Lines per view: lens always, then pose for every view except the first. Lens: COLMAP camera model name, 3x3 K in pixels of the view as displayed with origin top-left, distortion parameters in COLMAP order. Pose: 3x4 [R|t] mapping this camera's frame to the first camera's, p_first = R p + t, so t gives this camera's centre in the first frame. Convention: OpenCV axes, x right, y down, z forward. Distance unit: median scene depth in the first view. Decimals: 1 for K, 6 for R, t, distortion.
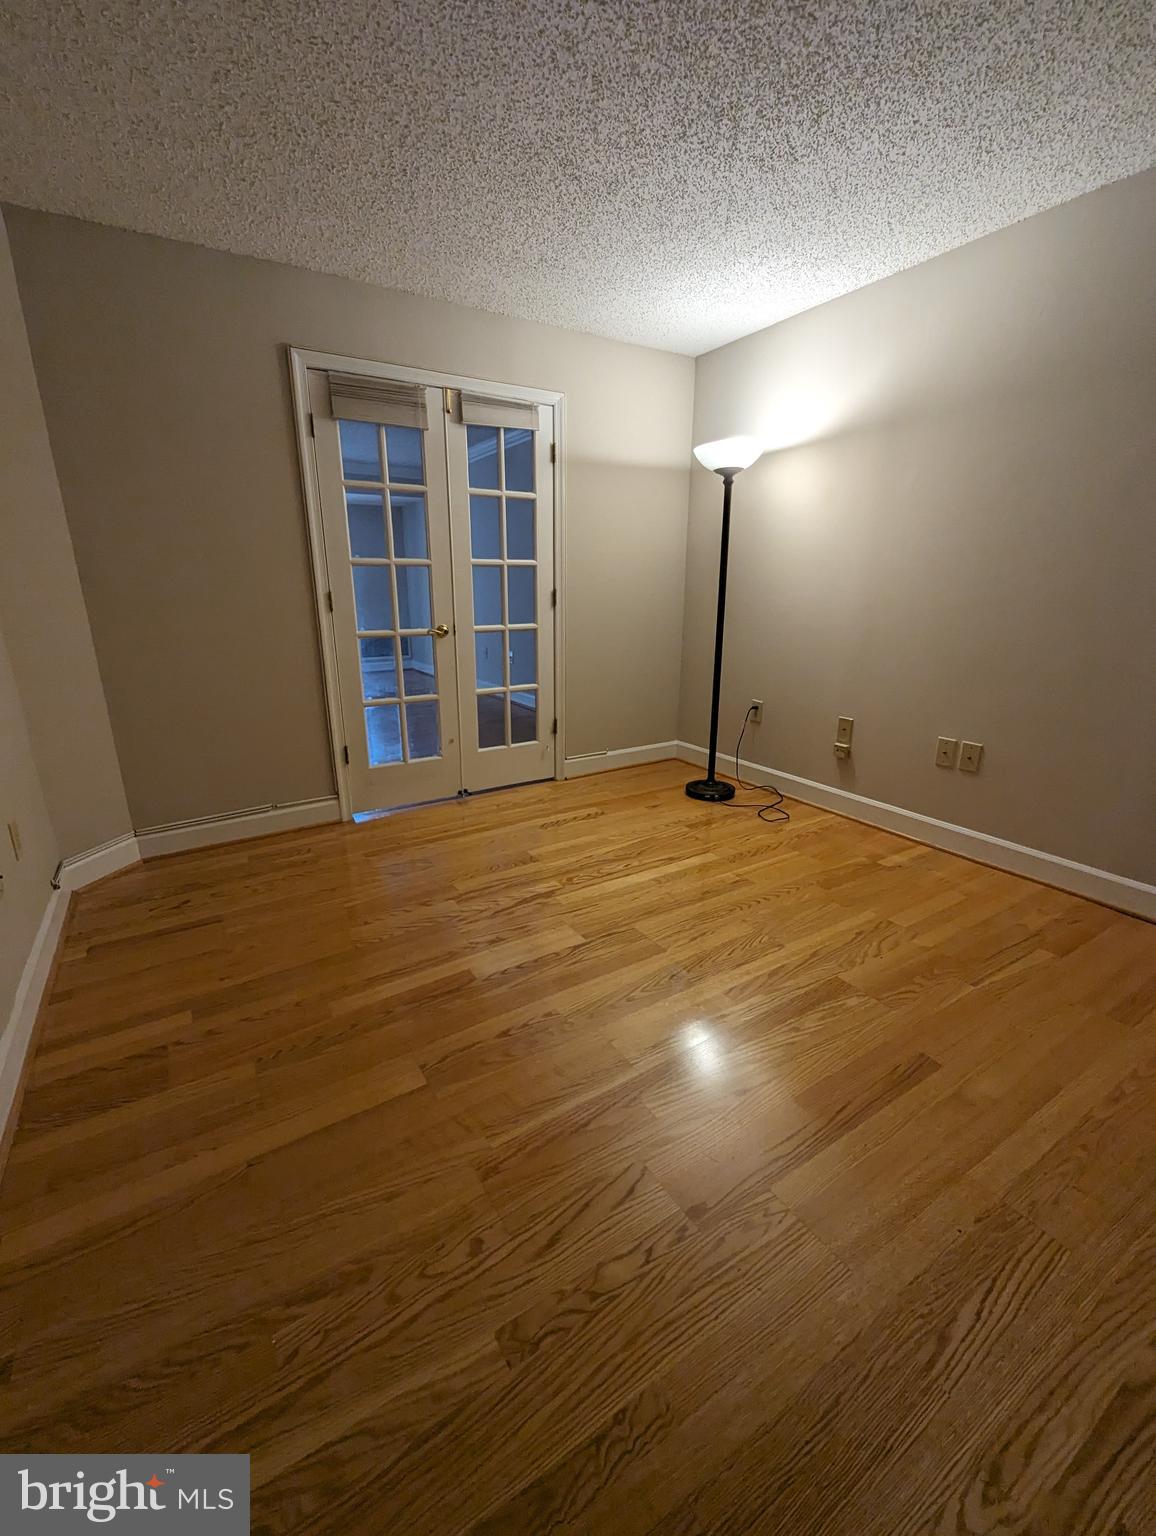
lens RADIAL K [[637.8, 0, 569.0], [0, 637.8, 769.3], [0, 0, 1]] dist [0.000675, 0.001030]
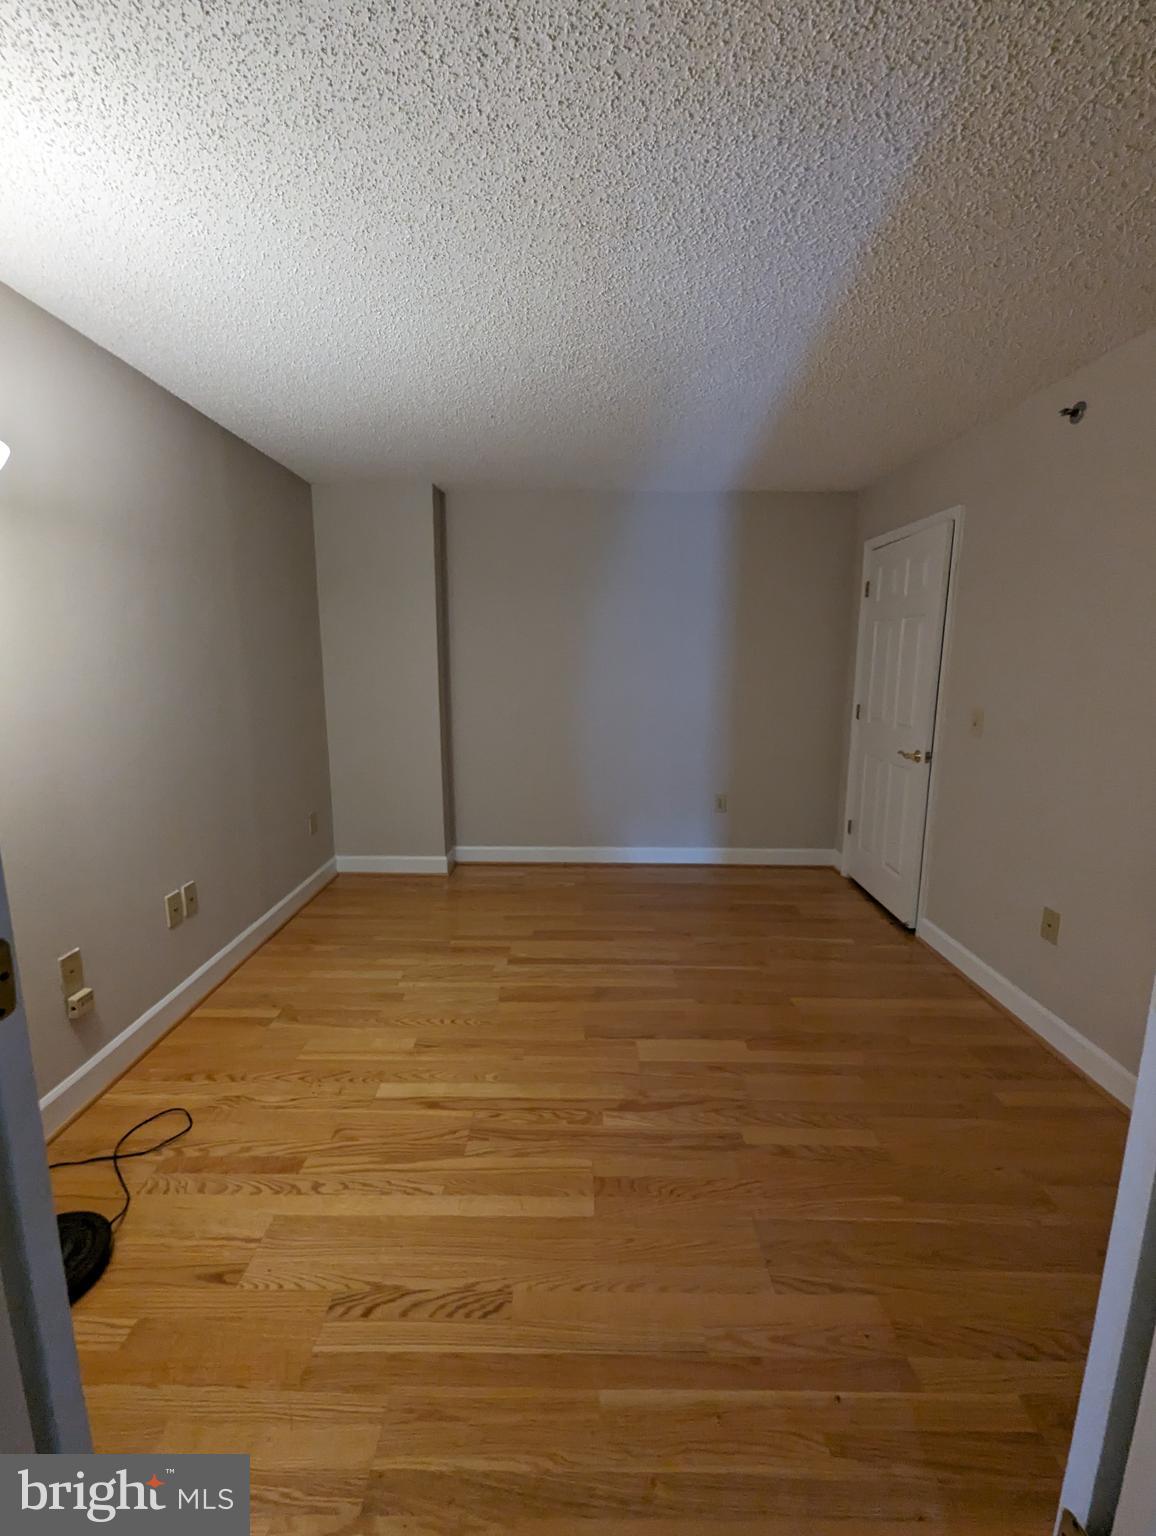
lens RADIAL K [[637.8, 0, 569.0], [0, 637.8, 769.3], [0, 0, 1]] dist [0.000675, 0.001030]
pose [[-0.843268, -0.090976, 0.529738, -0.337986], [0.156751, 0.901103, 0.404279, -0.499137], [-0.514128, 0.423953, -0.745611, 1.372451]]
